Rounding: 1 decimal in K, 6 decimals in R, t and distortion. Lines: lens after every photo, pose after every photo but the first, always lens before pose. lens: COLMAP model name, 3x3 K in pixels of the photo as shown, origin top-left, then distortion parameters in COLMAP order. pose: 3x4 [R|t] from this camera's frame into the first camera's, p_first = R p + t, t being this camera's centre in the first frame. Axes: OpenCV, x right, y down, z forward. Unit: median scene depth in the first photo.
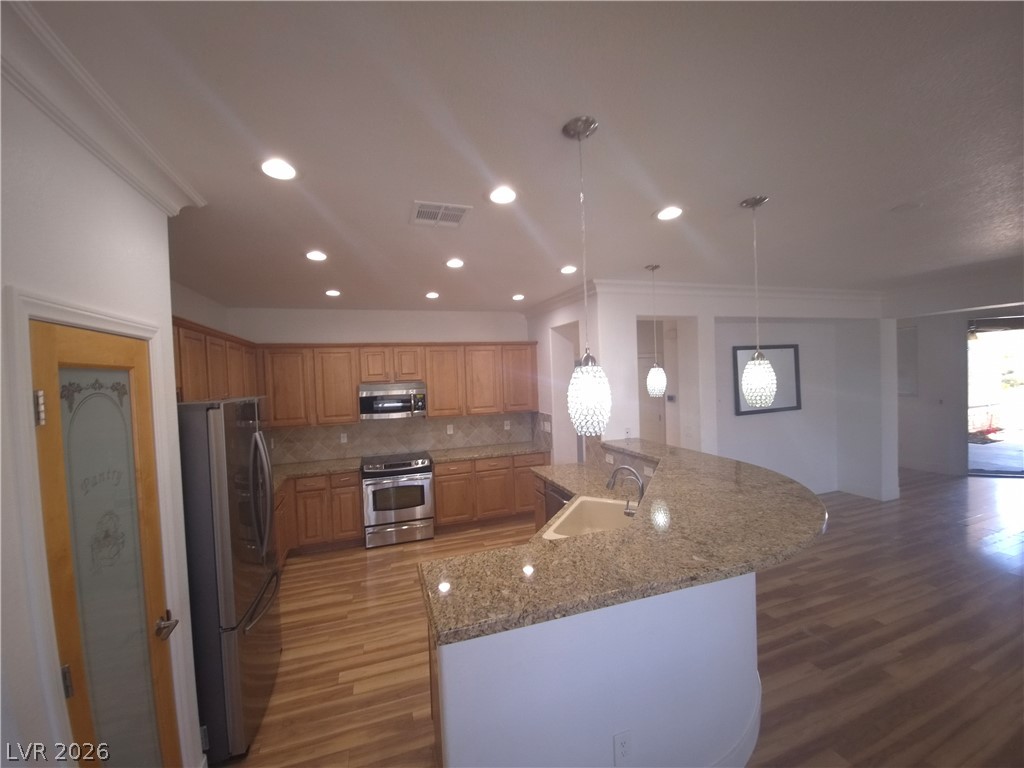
lens RADIAL K [[403.6, 0, 506.2], [0, 403.6, 384.0], [0, 0, 1]] dist [0.002310, -0.002510]
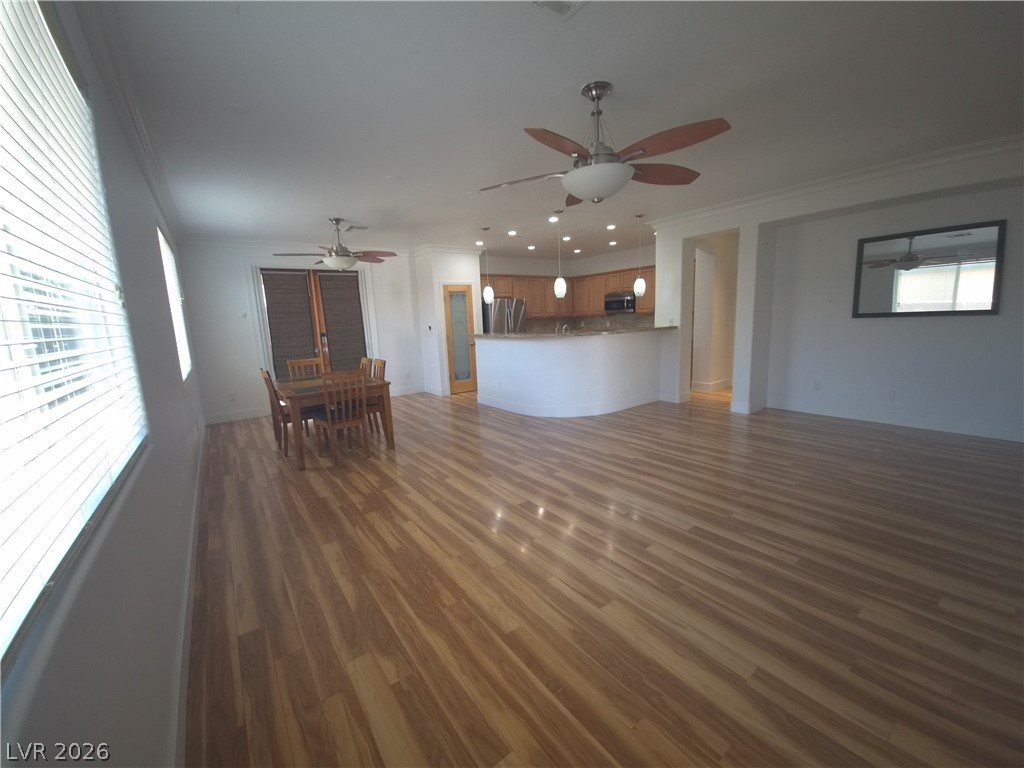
lens RADIAL K [[403.6, 0, 510.0], [0, 403.6, 380.7], [0, 0, 1]] dist [0.002310, -0.002510]
pose [[0.299957, 0.170668, -0.938562, 1.446553], [0.013262, 0.983025, 0.182992, 0.048363], [0.953861, -0.067337, 0.292602, -0.021725]]
